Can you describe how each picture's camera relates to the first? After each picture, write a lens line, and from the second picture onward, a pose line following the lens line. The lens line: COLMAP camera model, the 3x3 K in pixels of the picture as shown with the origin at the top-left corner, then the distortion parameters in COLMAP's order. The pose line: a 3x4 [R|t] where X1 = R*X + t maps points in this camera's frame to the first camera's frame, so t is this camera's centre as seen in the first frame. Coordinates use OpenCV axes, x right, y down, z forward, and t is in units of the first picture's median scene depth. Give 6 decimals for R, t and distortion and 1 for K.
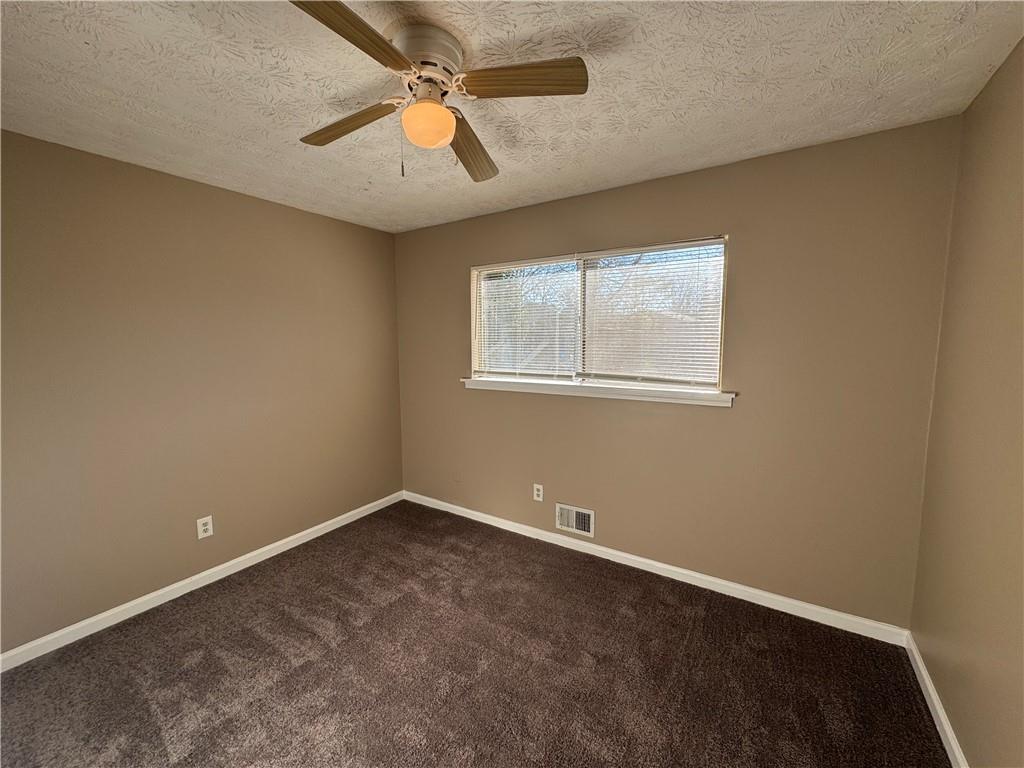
lens RADIAL K [[407.9, 0, 512.5], [0, 407.9, 381.6], [0, 0, 1]] dist [0.000112, -0.000247]
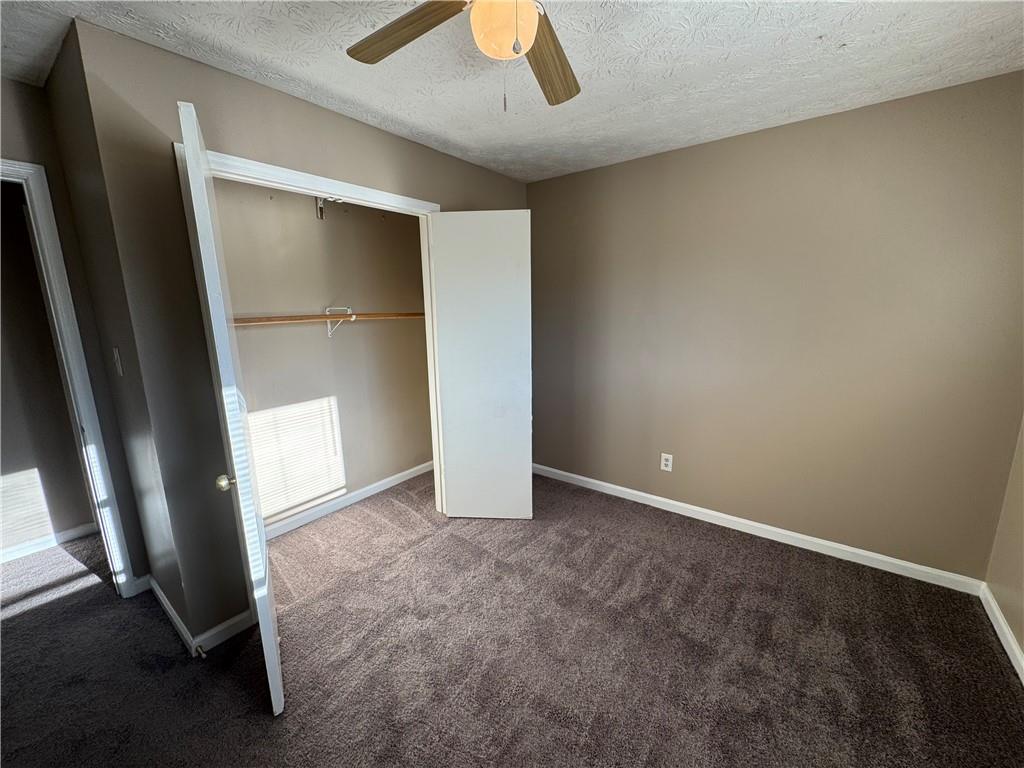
lens RADIAL K [[407.9, 0, 512.5], [0, 407.9, 381.6], [0, 0, 1]] dist [0.000112, -0.000247]
pose [[-0.073918, 0.193963, -0.978220, 0.376007], [-0.083051, 0.976299, 0.199857, -0.064587], [0.993800, 0.096015, -0.056057, 0.609897]]
